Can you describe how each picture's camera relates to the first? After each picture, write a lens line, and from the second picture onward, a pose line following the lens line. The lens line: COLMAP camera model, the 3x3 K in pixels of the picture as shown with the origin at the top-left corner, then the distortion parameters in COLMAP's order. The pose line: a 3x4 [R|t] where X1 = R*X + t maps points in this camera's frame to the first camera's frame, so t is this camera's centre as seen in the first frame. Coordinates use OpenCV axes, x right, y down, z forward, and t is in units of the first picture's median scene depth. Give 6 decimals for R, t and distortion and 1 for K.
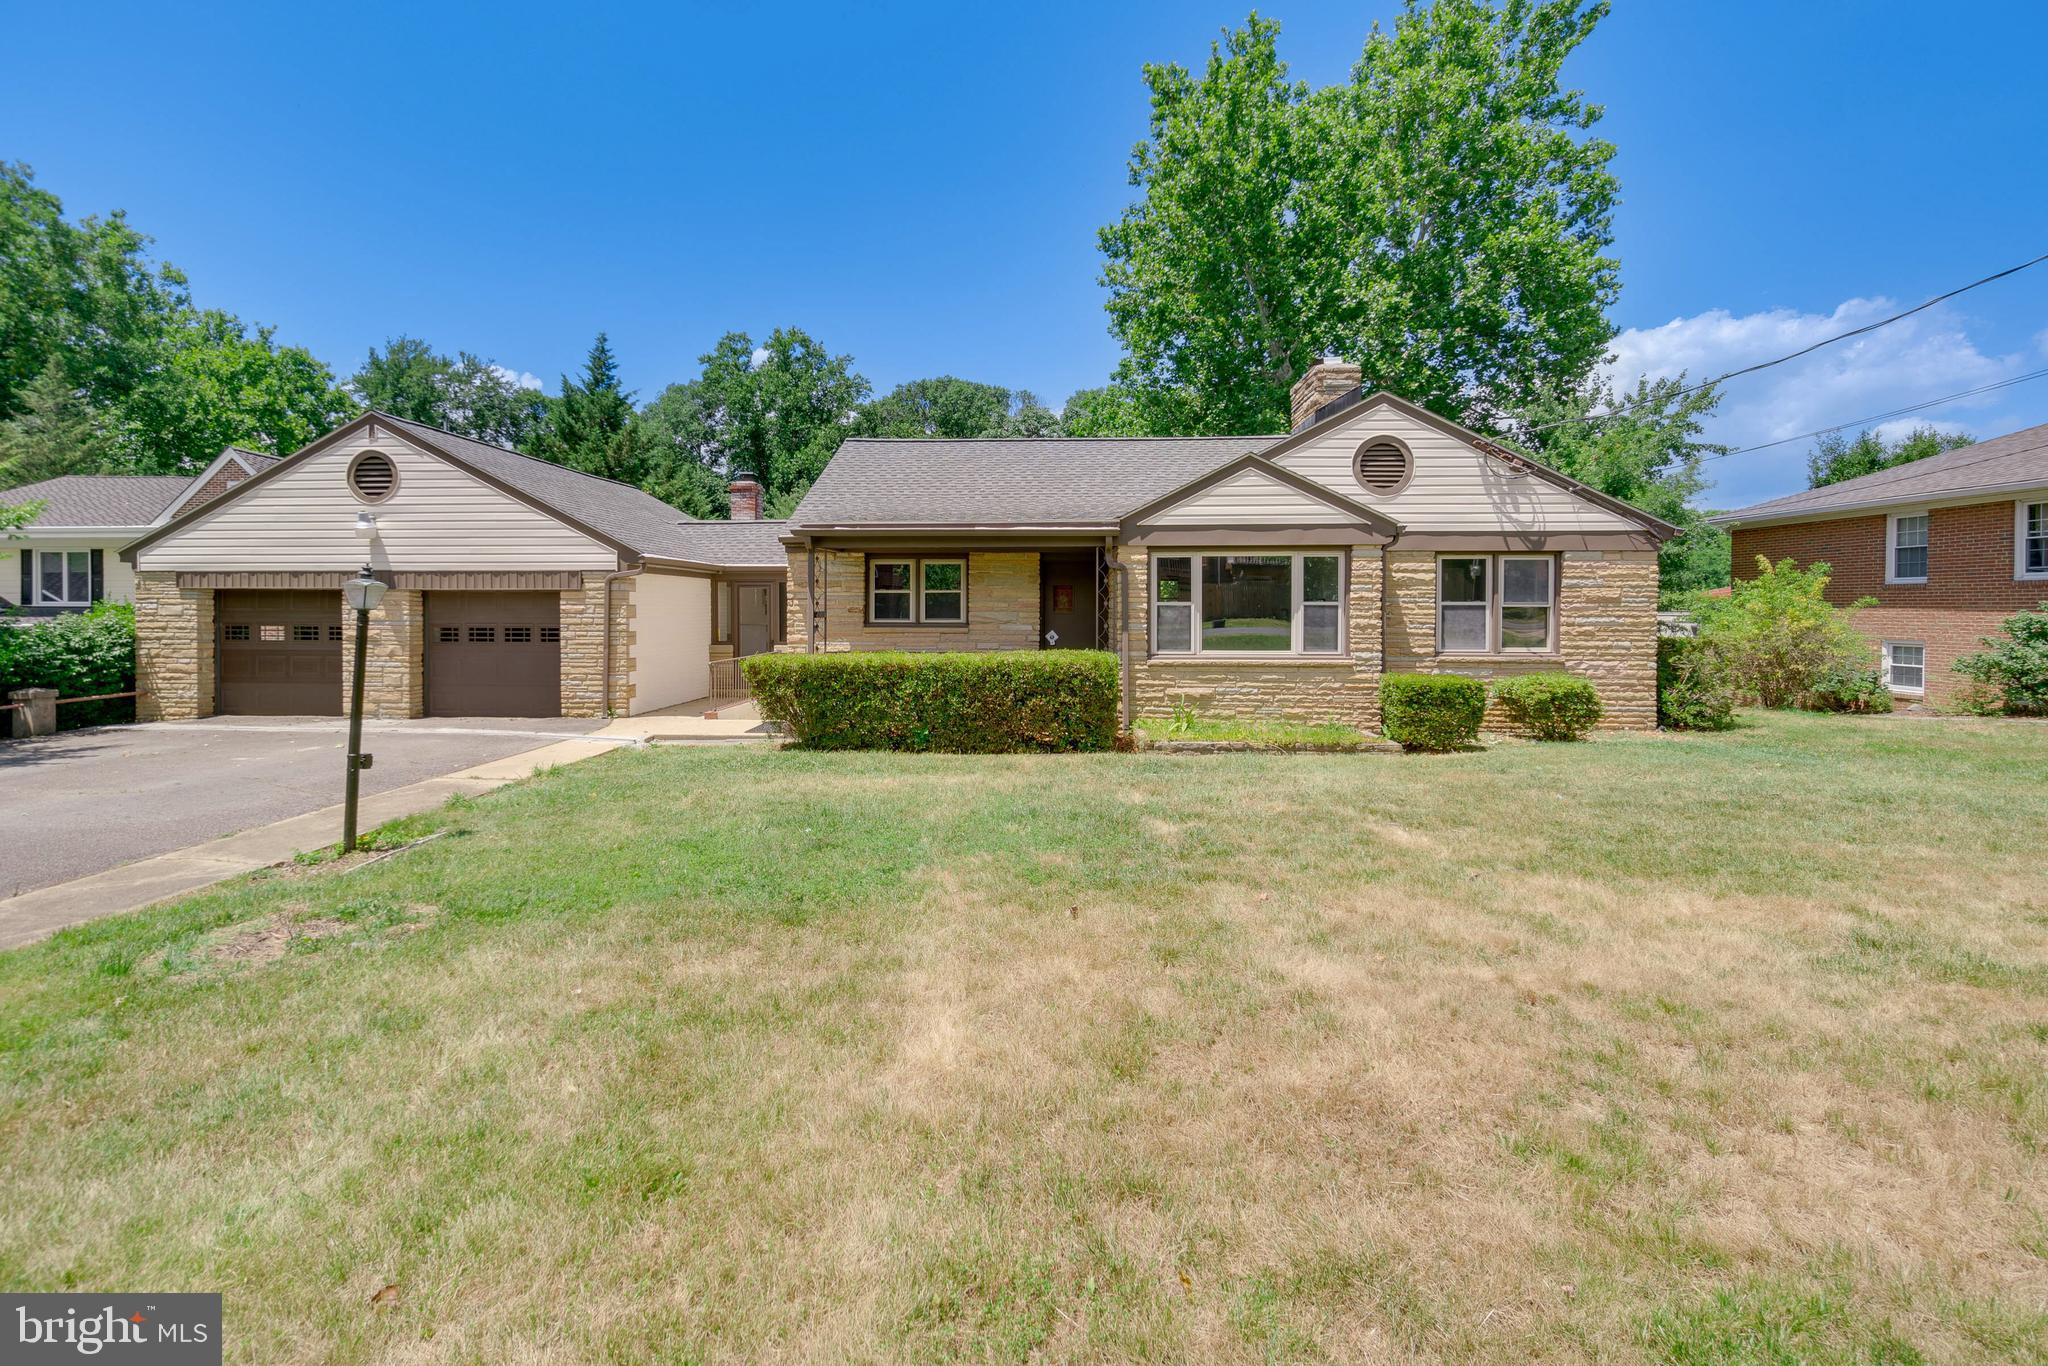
lens RADIAL K [[905.6, 0, 997.5], [0, 905.6, 678.7], [0, 0, 1]] dist [-0.000767, 0.000165]
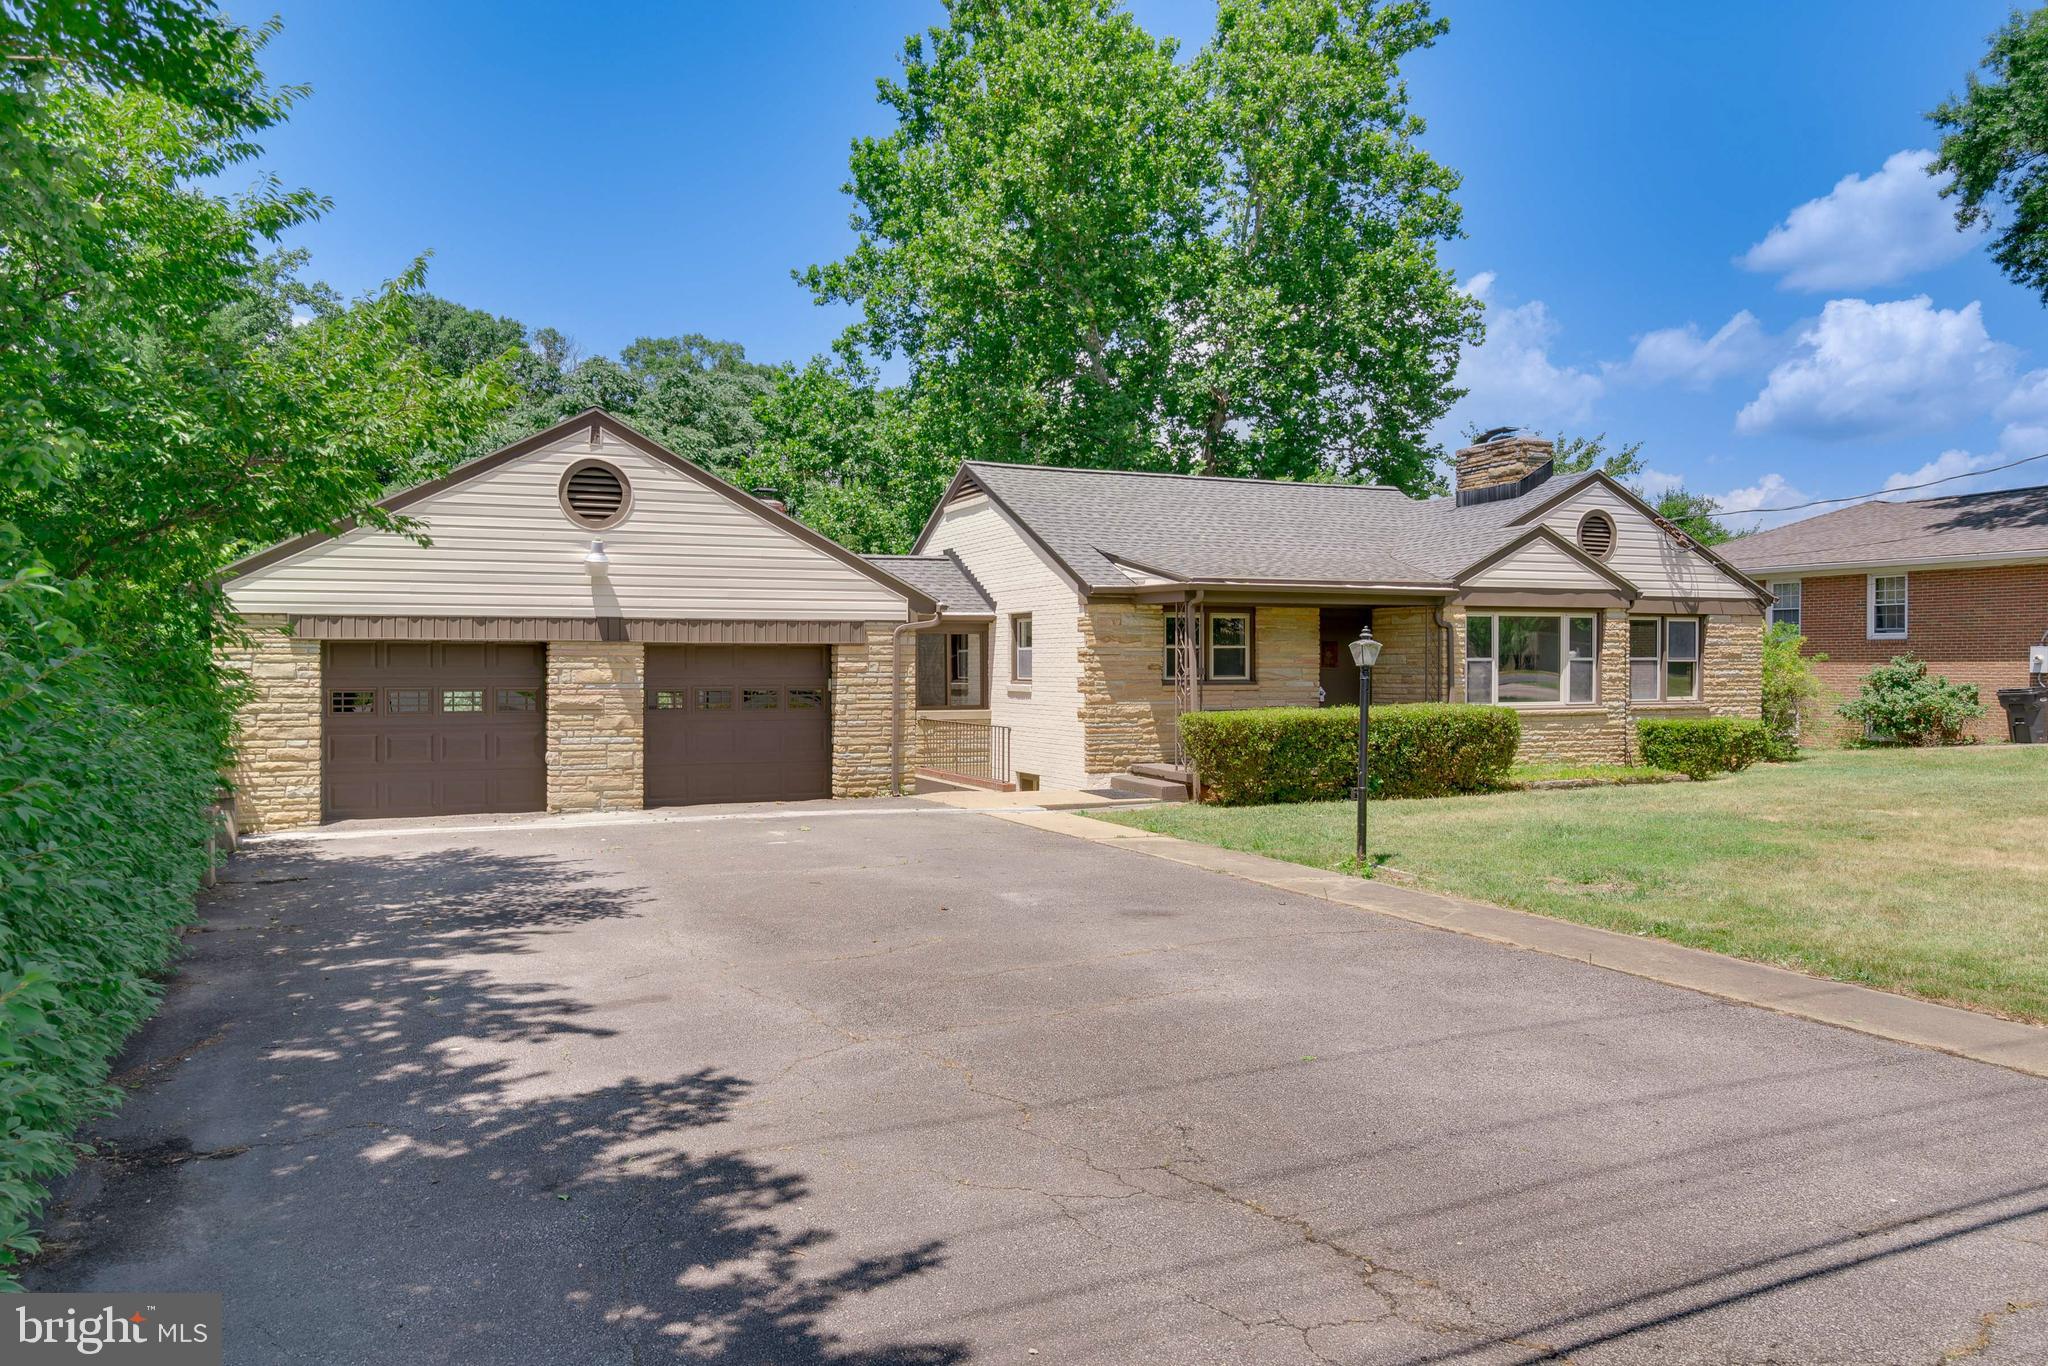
lens RADIAL K [[1358.8, 0, 1023.6], [0, 1358.8, 797.2], [0, 0, 1]] dist [0.001856, -0.002492]
pose [[0.898113, -0.045689, 0.437384, -0.893043], [0.037094, 0.998914, 0.028177, 0.013434], [-0.438197, -0.009082, 0.898833, -0.193333]]
